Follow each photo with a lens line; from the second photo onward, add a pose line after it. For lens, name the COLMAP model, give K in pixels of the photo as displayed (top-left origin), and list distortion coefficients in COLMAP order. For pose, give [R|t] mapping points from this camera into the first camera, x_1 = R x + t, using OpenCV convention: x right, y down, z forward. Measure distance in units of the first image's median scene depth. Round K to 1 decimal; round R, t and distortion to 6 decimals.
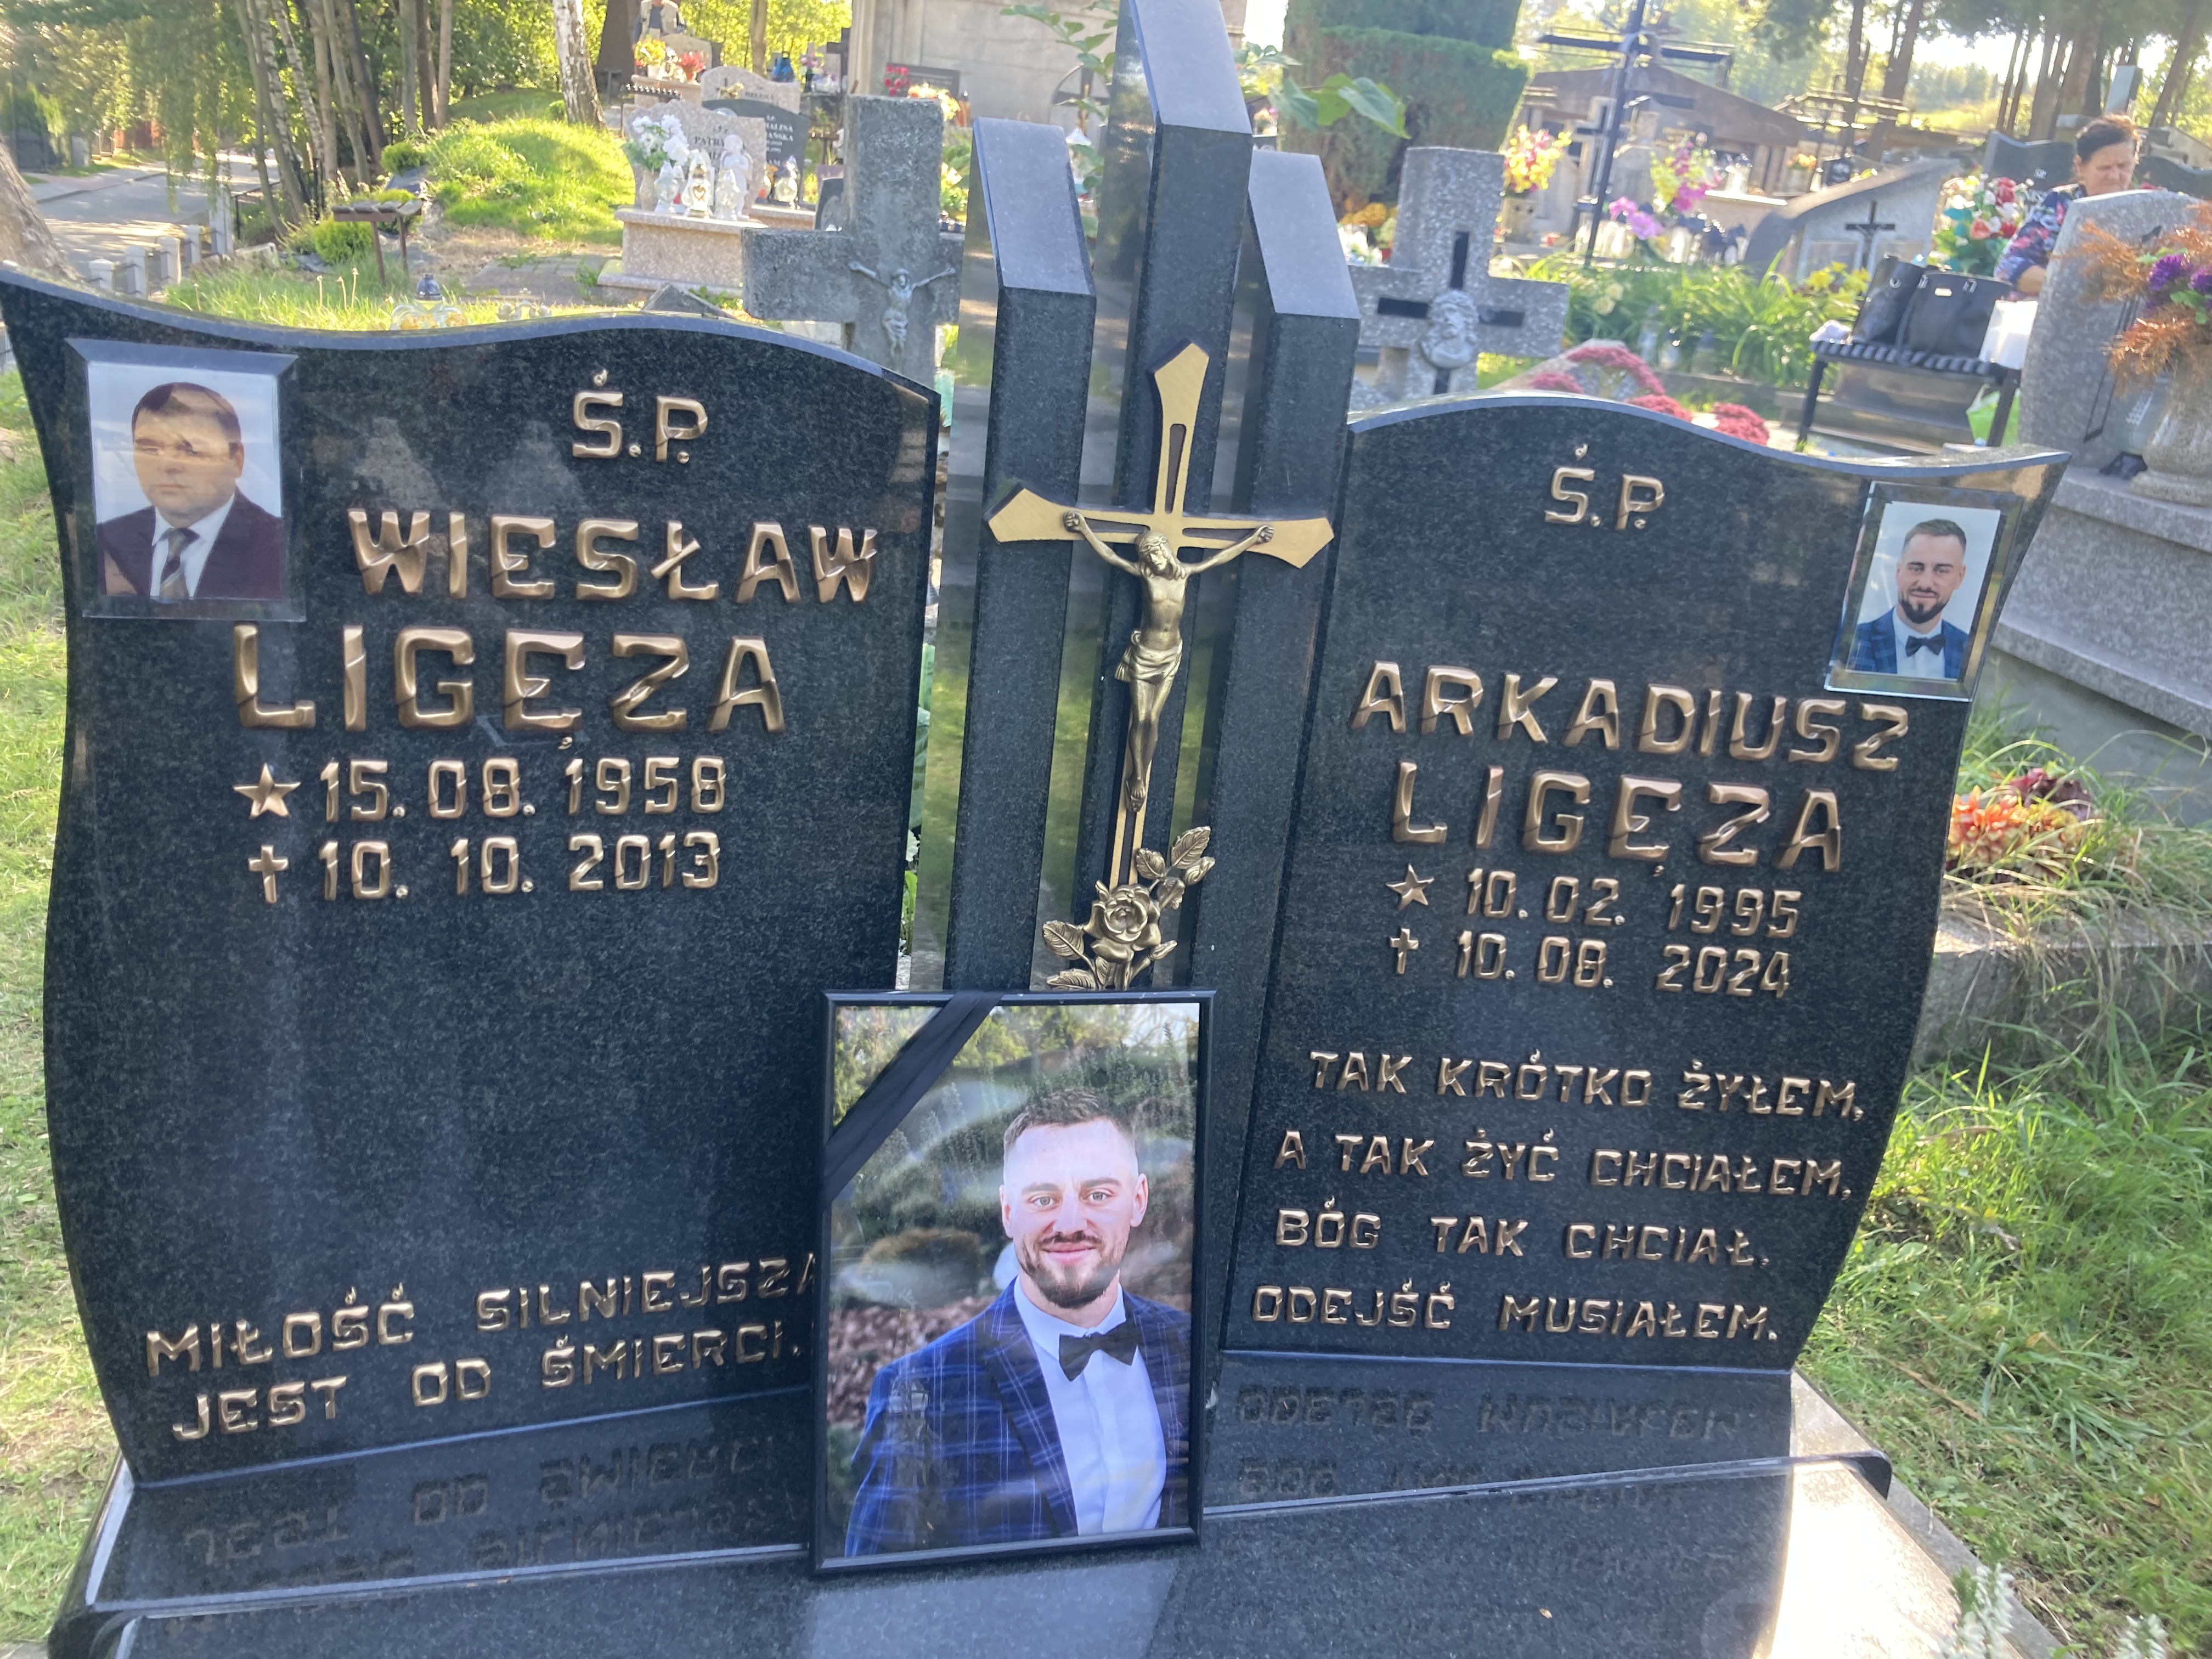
lens RADIAL K [[1893.3, 0, 1106.0], [0, 1893.3, 829.5], [0, 0, 1]] dist [0.001486, 0.054373]
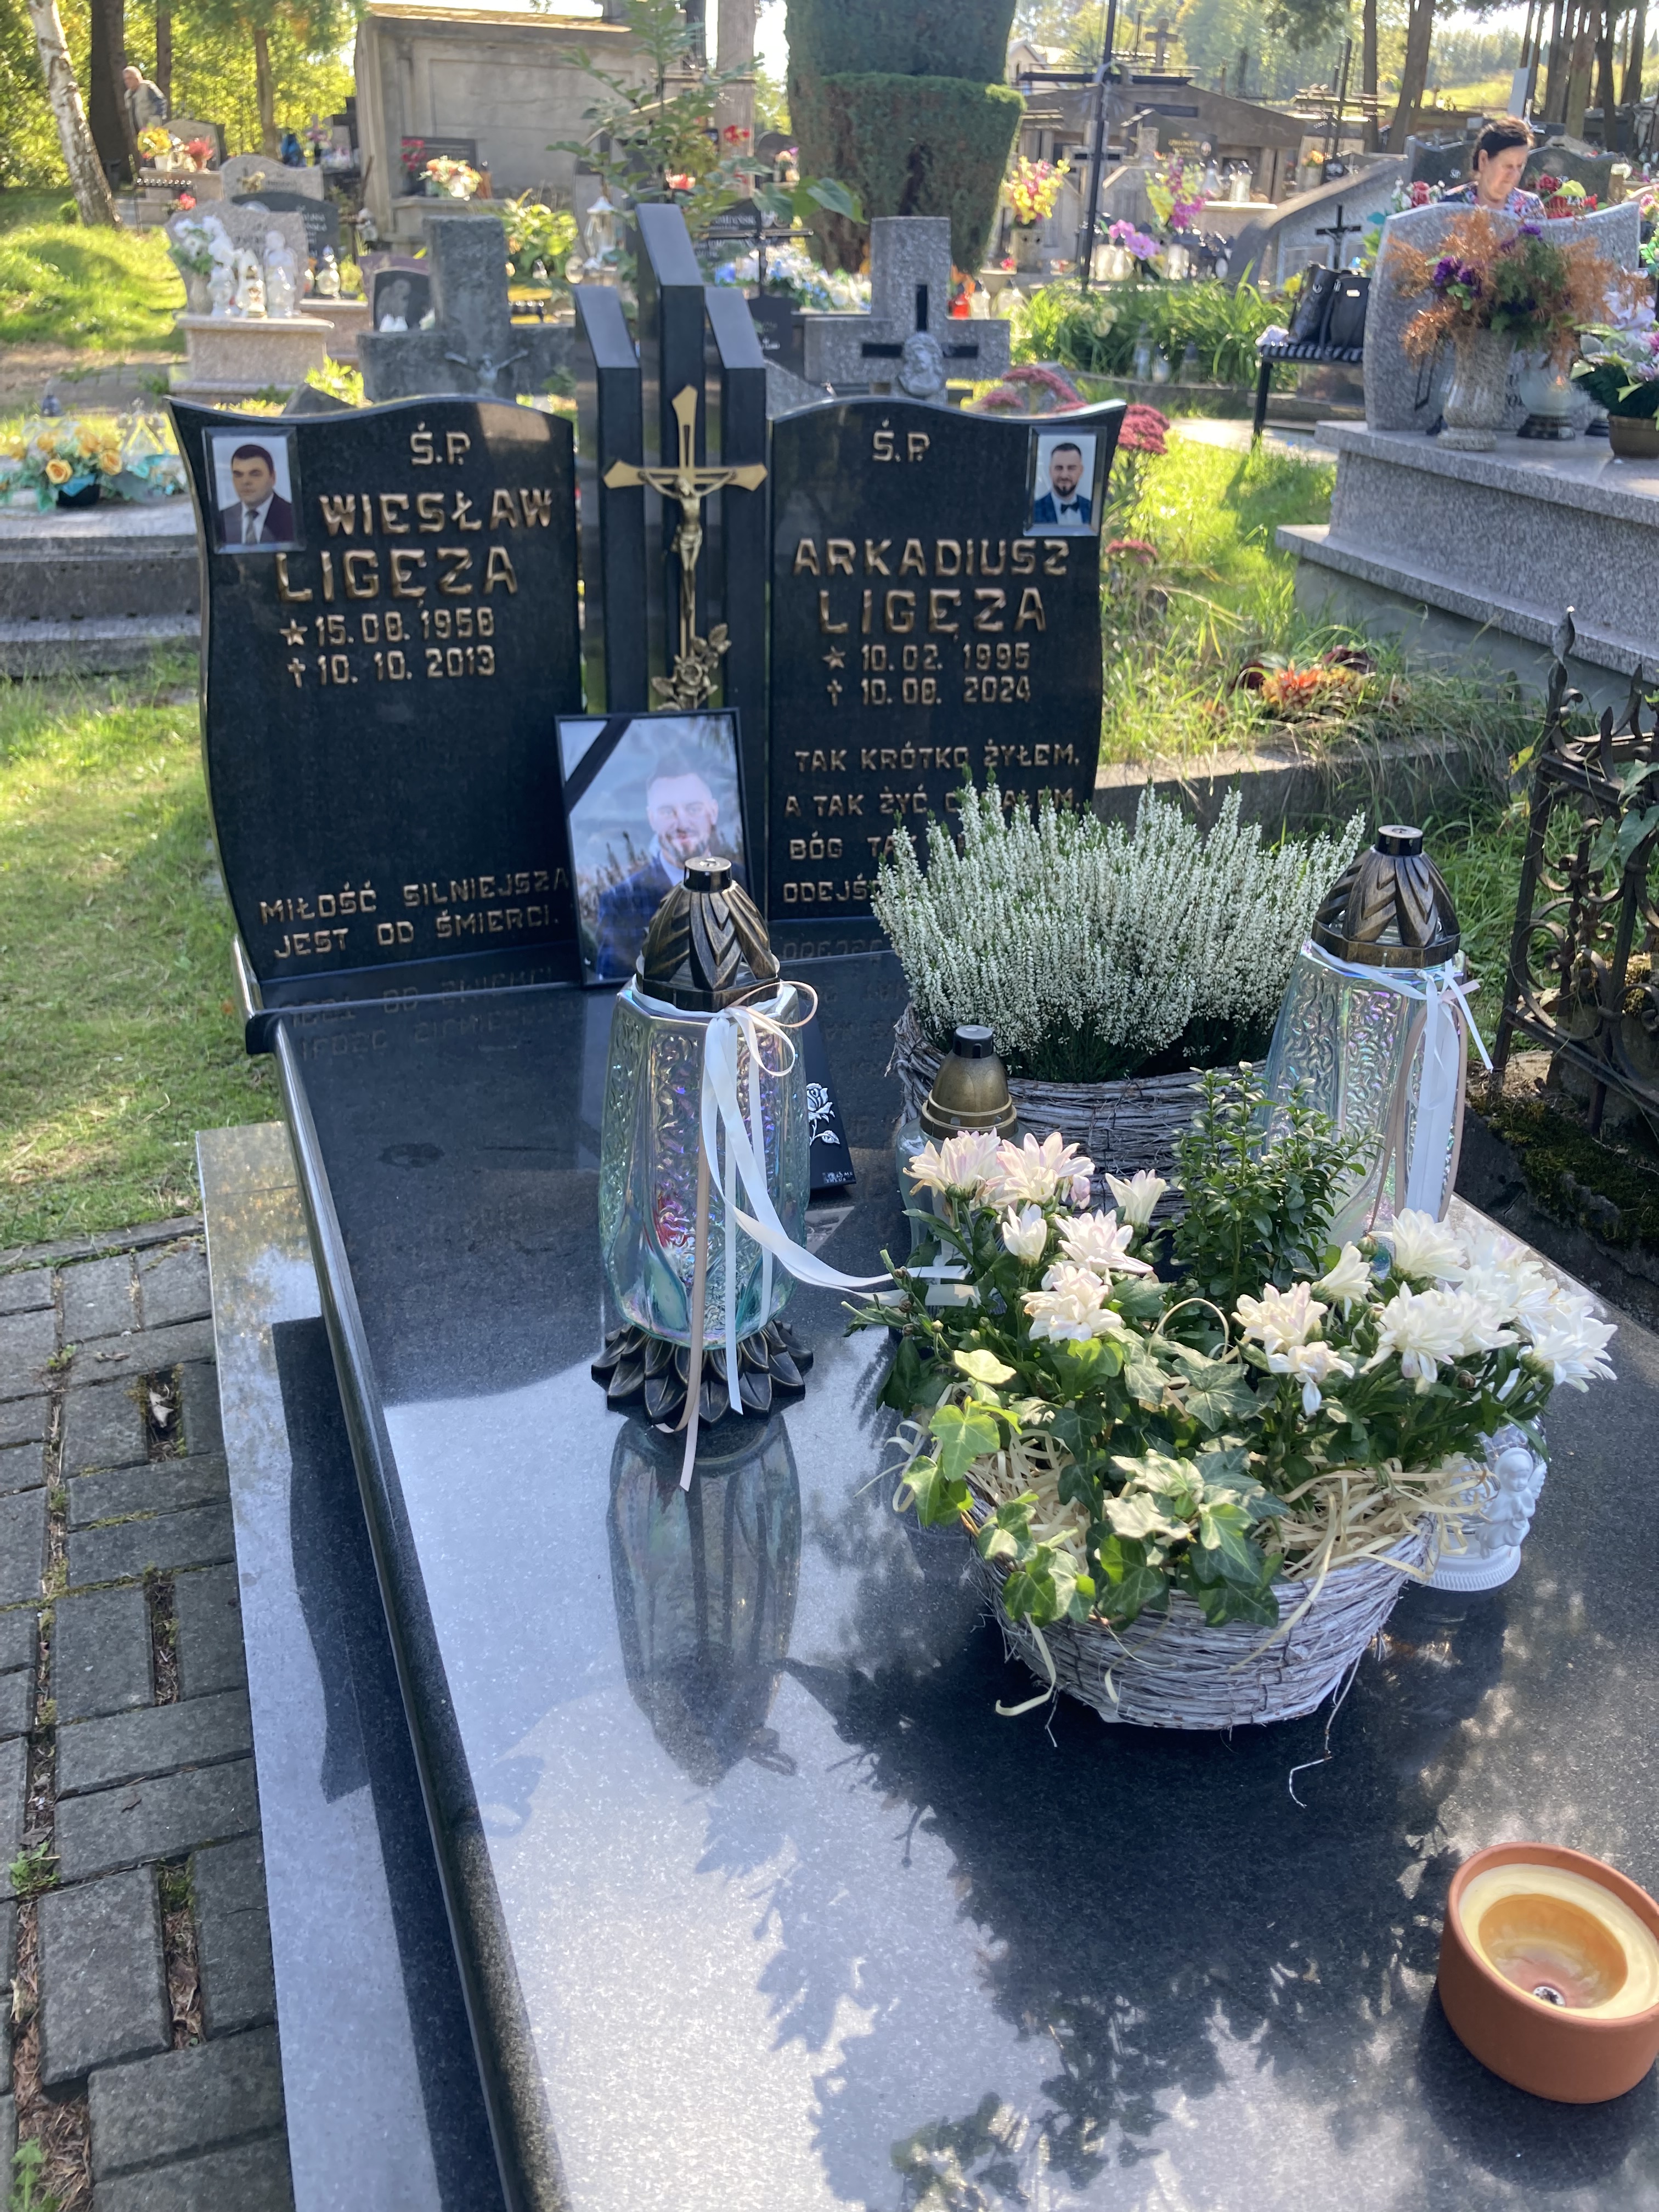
lens RADIAL K [[1893.3, 0, 829.5], [0, 1893.3, 1106.0], [0, 0, 1]] dist [0.001486, 0.054373]
pose [[0.992473, -0.111398, 0.050866, 0.002770], [0.105482, 0.988643, 0.107048, 0.286392], [-0.062213, -0.100876, 0.992952, -1.041178]]
